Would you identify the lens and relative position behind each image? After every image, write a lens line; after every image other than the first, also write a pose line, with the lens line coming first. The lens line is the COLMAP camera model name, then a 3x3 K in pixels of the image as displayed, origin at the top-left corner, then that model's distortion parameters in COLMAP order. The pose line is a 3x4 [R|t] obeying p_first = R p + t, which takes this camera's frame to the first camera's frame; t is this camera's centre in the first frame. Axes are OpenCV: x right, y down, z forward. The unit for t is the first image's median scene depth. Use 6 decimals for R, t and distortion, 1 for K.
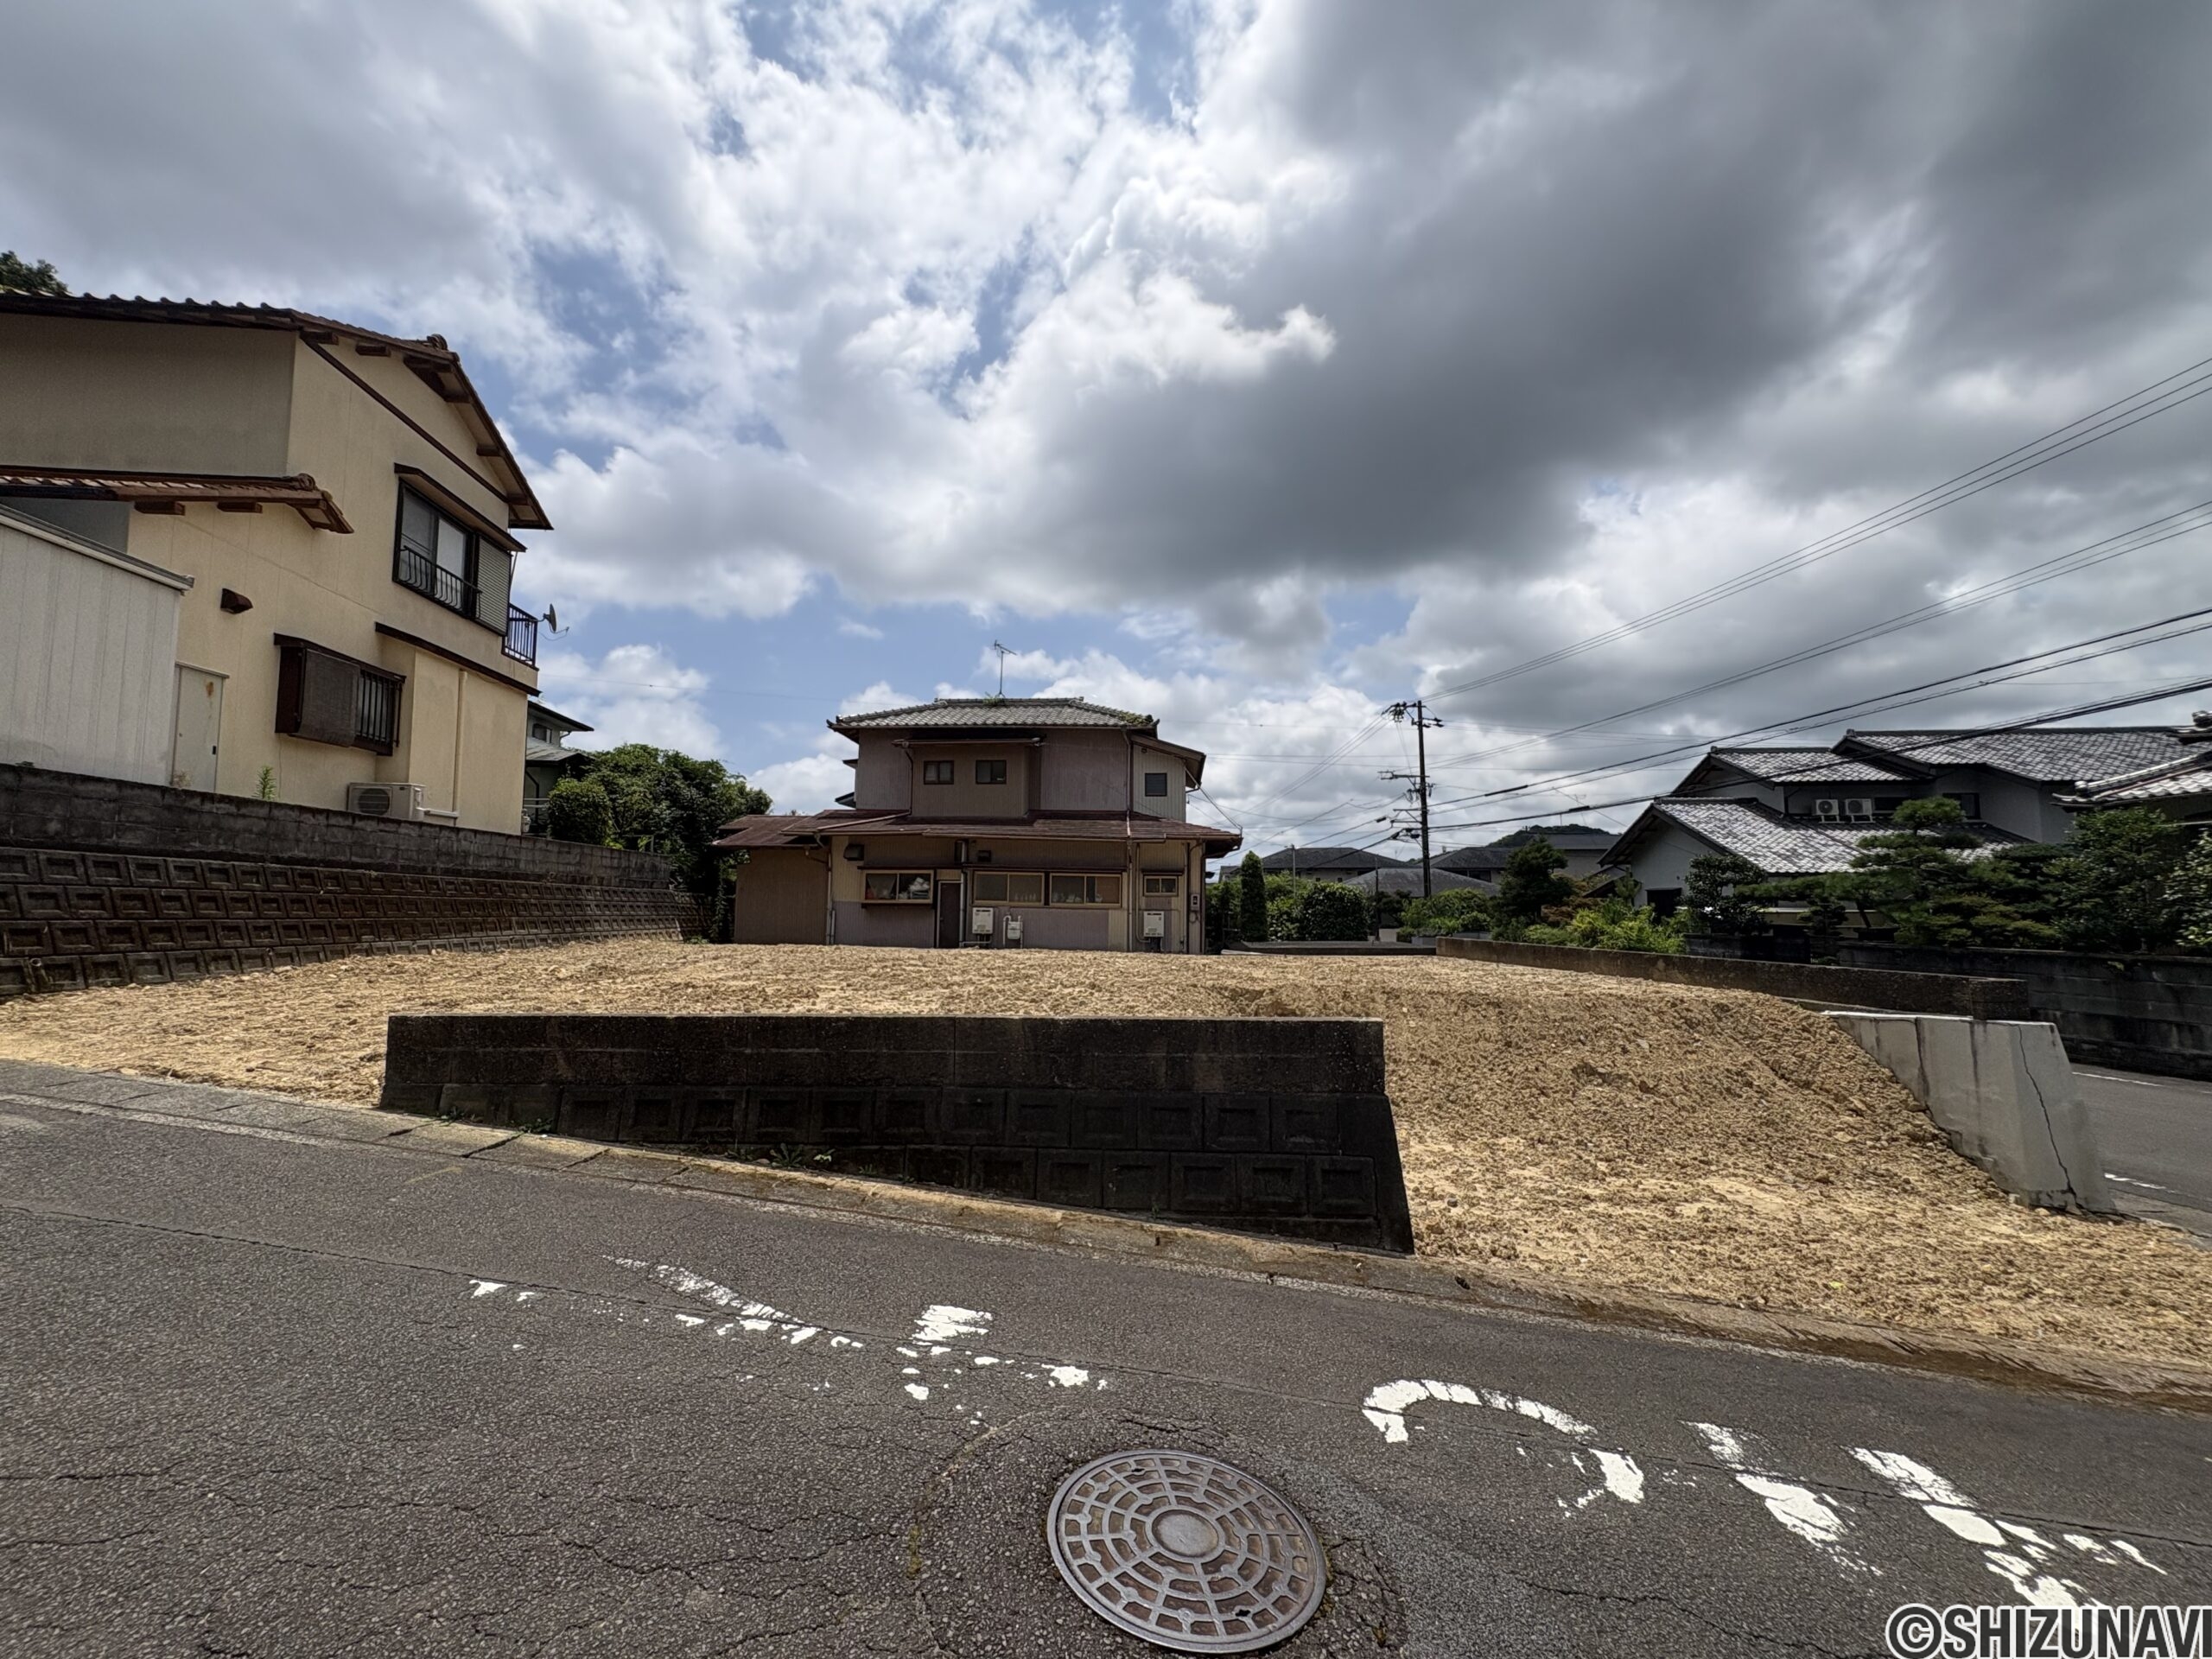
lens RADIAL K [[880.1, 0, 1101.9], [0, 880.1, 829.1], [0, 0, 1]] dist [0.000038, 0.000589]
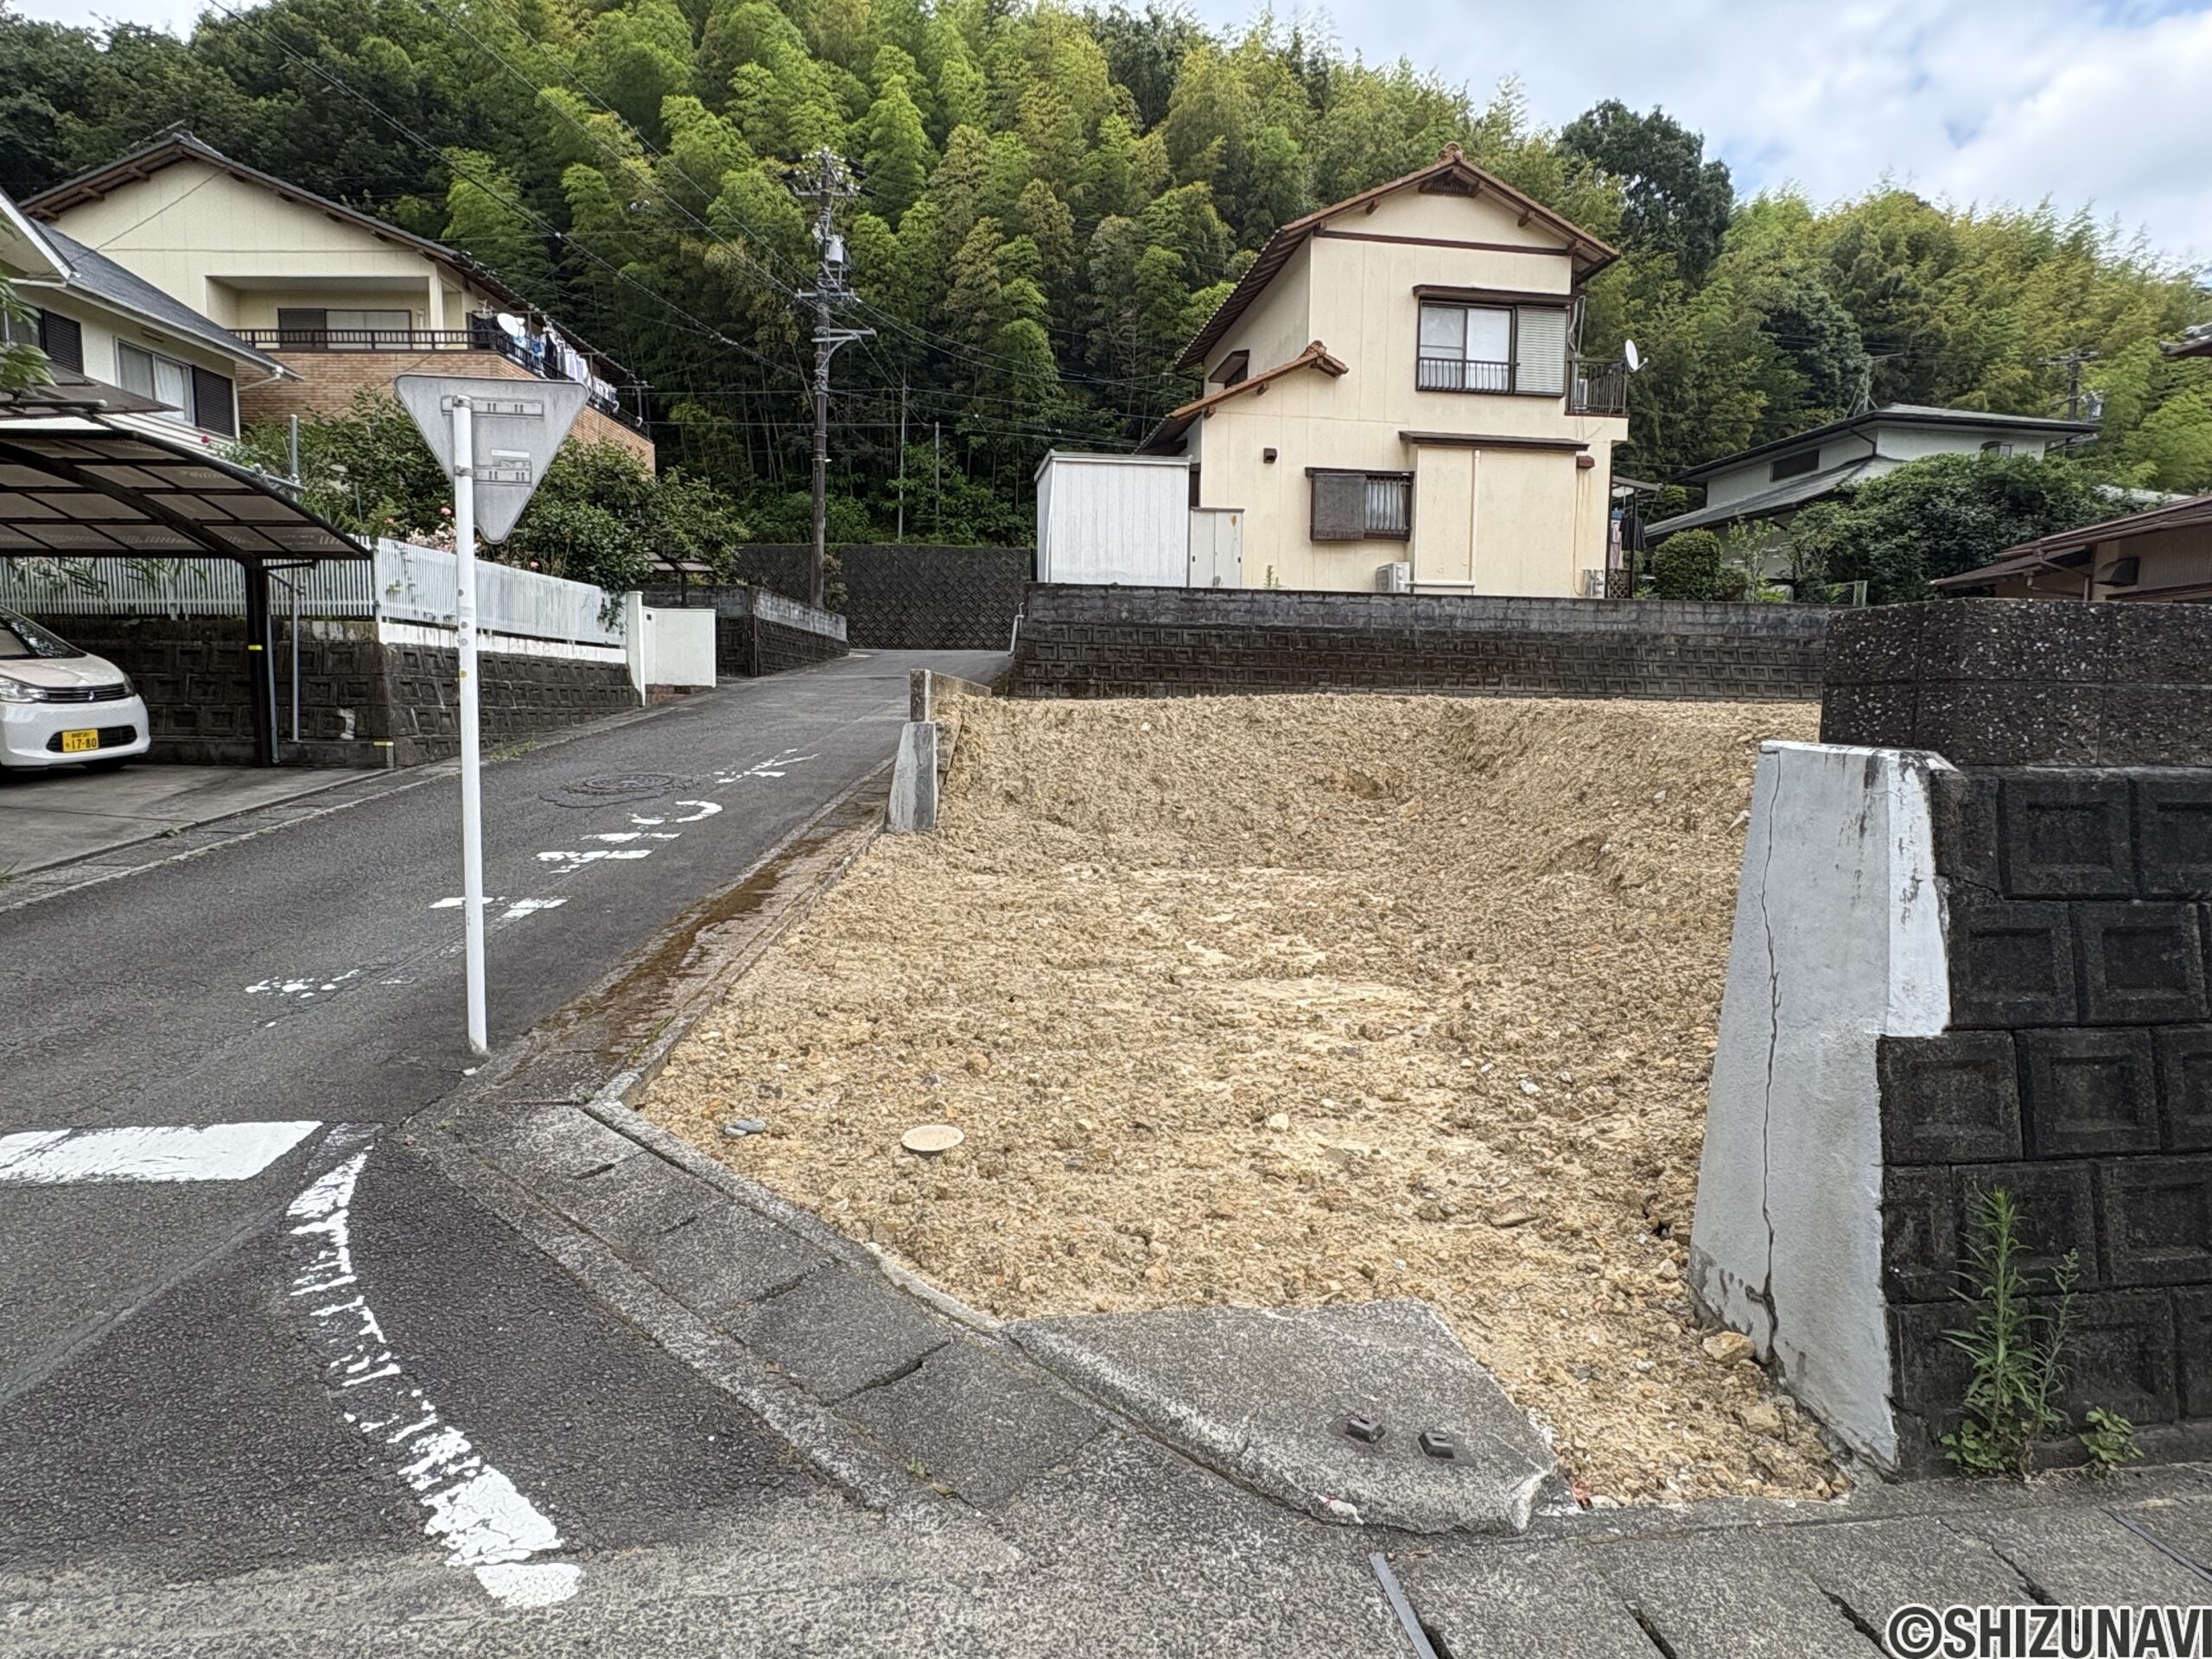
lens RADIAL K [[1228.3, 0, 1102.7], [0, 1228.3, 835.3], [0, 0, 1]] dist [-0.003648, 0.002619]
pose [[0.053457, 0.097072, -0.993841, 0.871333], [0.073835, 0.992155, 0.100879, 0.114902], [0.995837, -0.078772, 0.045871, 0.450338]]
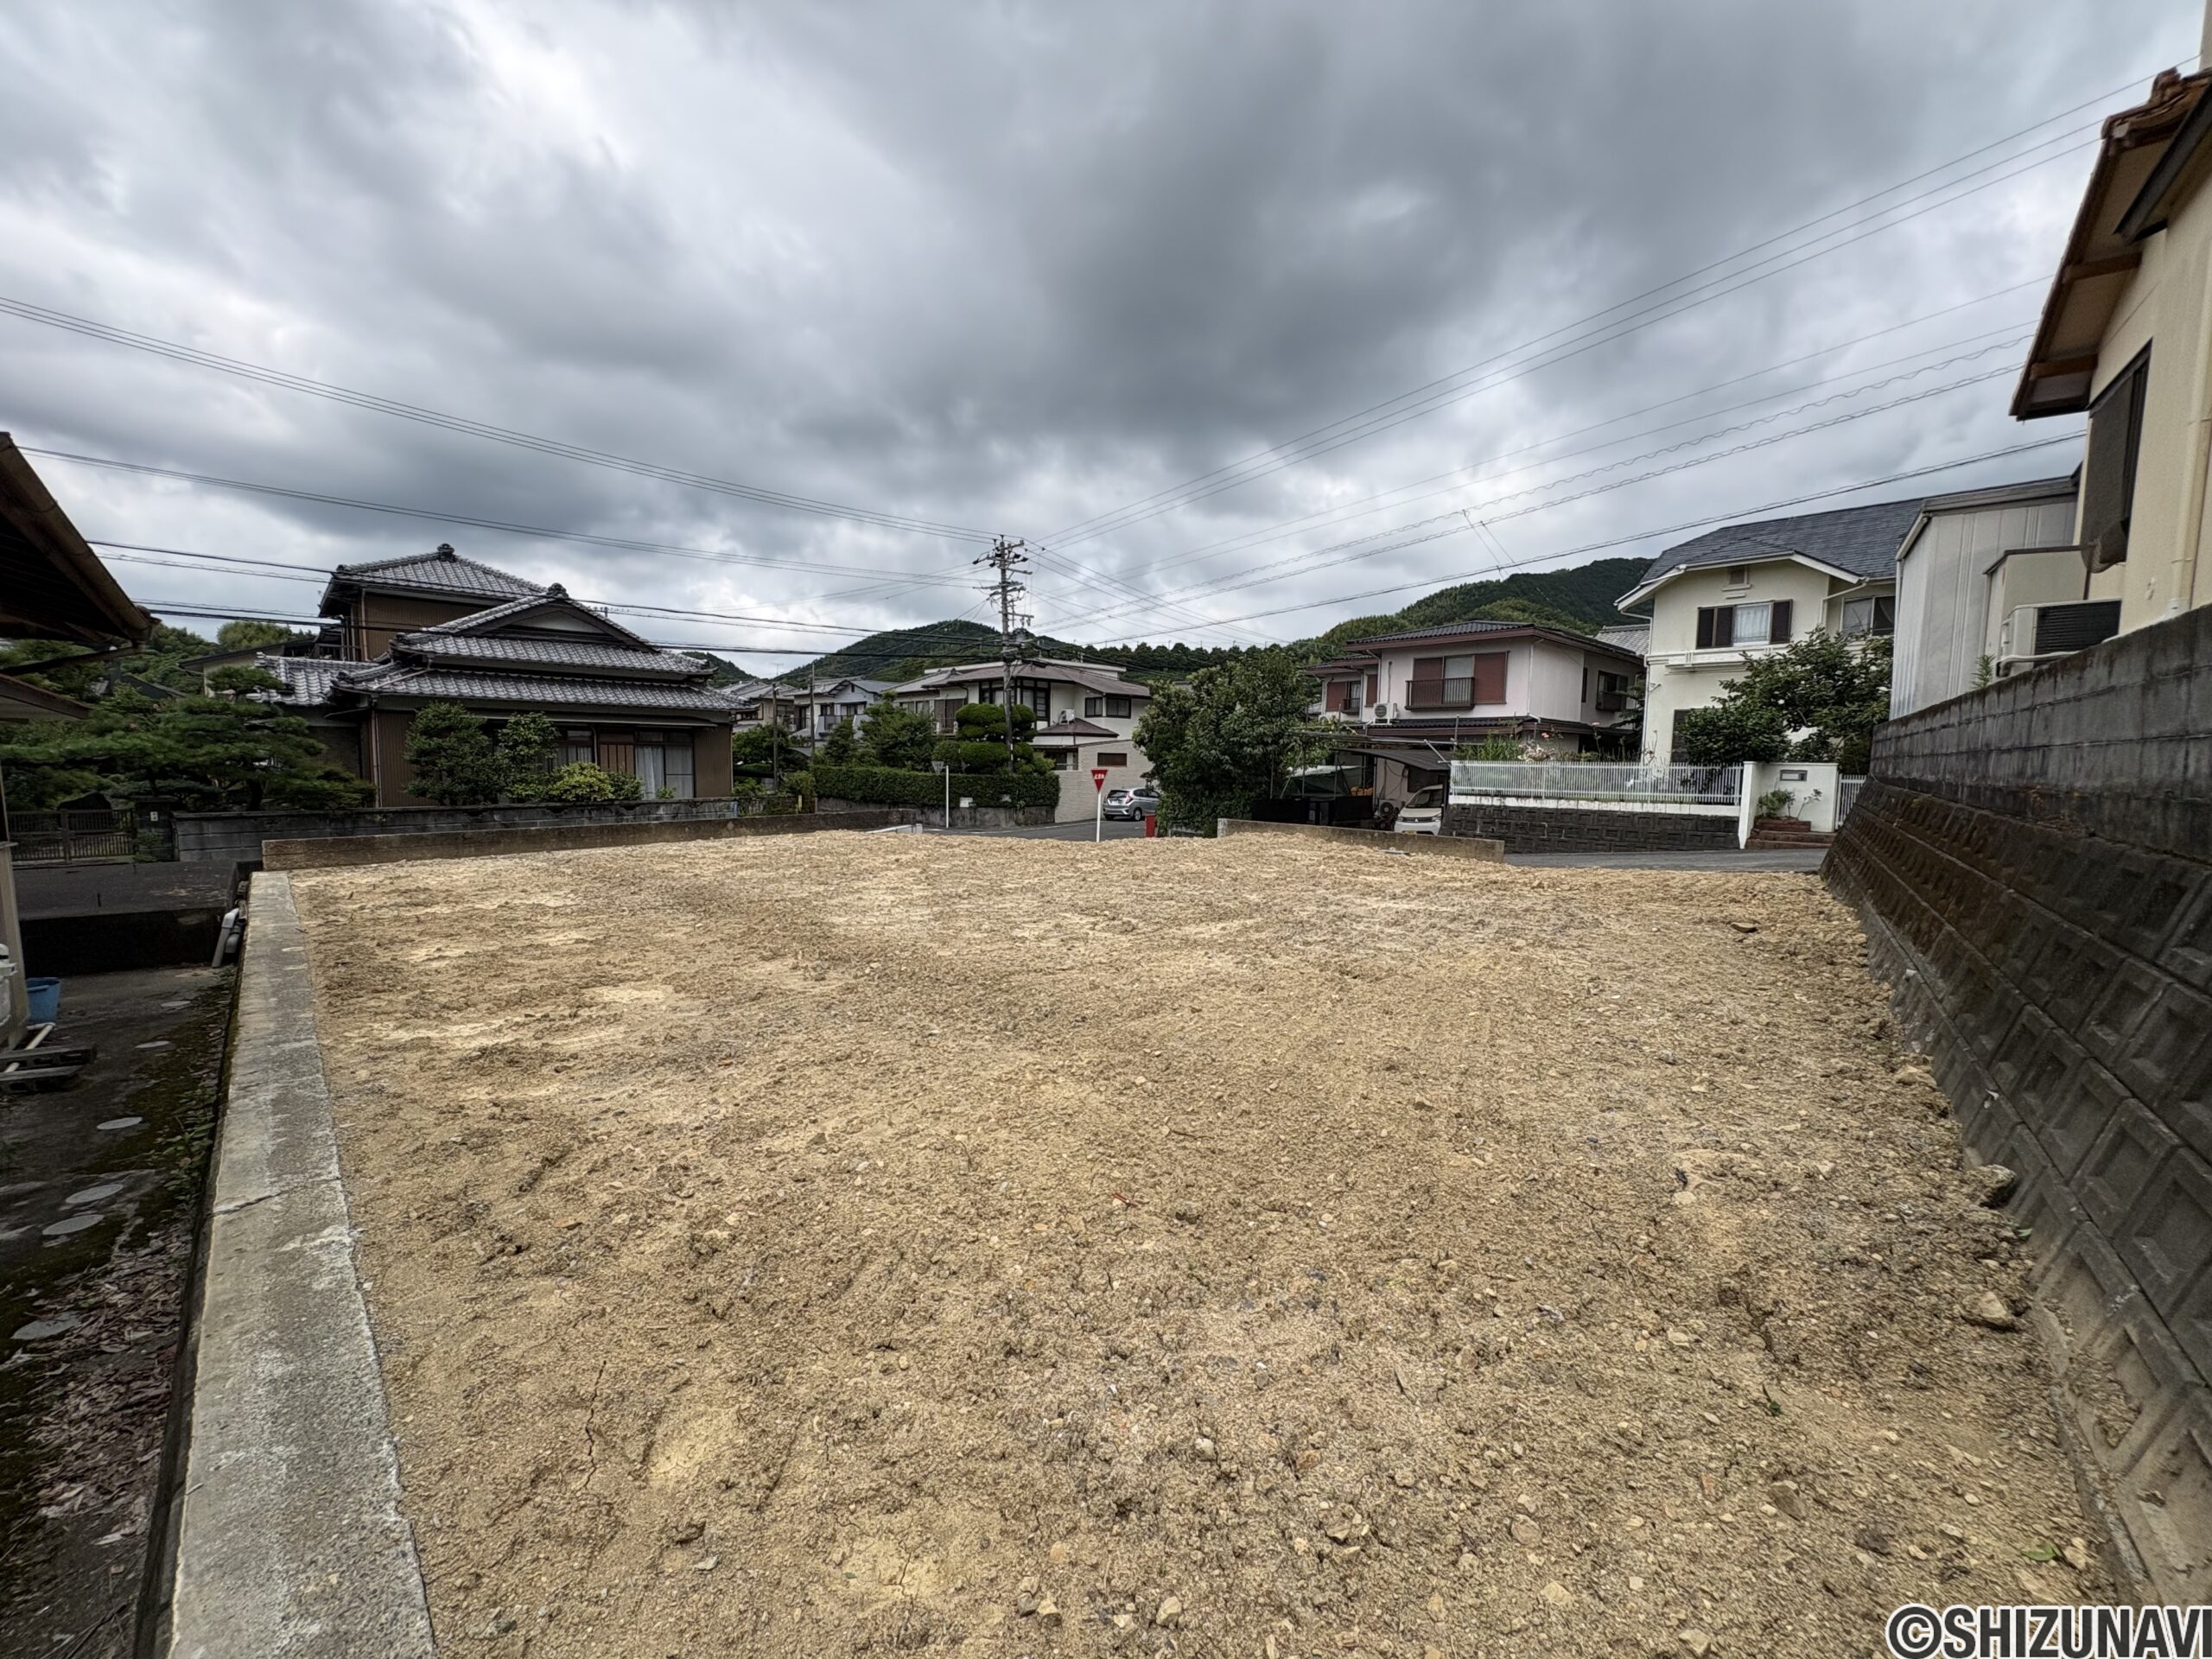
lens RADIAL K [[880.1, 0, 1105.0], [0, 880.1, 835.1], [0, 0, 1]] dist [0.000038, 0.000589]
pose [[-0.737026, -0.071627, 0.672058, -0.696143], [-0.072782, 0.996997, 0.026440, 0.085595], [-0.671934, -0.029426, -0.740026, 1.564382]]
